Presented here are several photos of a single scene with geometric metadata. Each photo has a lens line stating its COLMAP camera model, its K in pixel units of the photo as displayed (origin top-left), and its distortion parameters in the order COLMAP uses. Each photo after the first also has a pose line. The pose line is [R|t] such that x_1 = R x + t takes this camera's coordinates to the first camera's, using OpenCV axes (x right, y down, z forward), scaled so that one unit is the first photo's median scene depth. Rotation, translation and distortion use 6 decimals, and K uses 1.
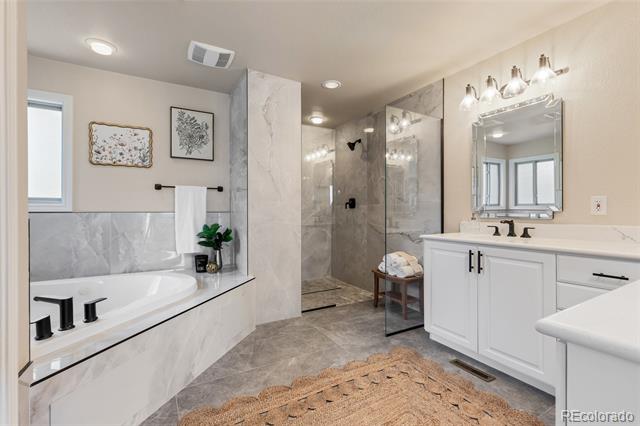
lens RADIAL K [[289.7, 0, 320.8], [0, 289.7, 211.7], [0, 0, 1]] dist [0.007610, -0.000598]
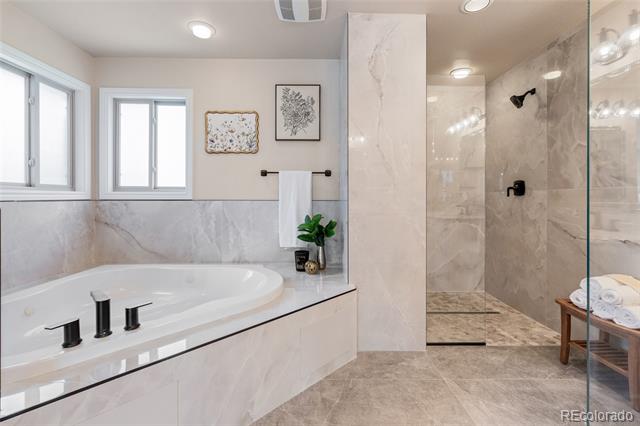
lens RADIAL K [[289.7, 0, 322.4], [0, 289.7, 199.9], [0, 0, 1]] dist [0.007610, -0.000598]
pose [[0.872332, 0.002565, -0.488907, 0.056883], [-0.003024, 0.999995, -0.000149, -0.000771], [0.488905, 0.001608, 0.872336, 0.278537]]
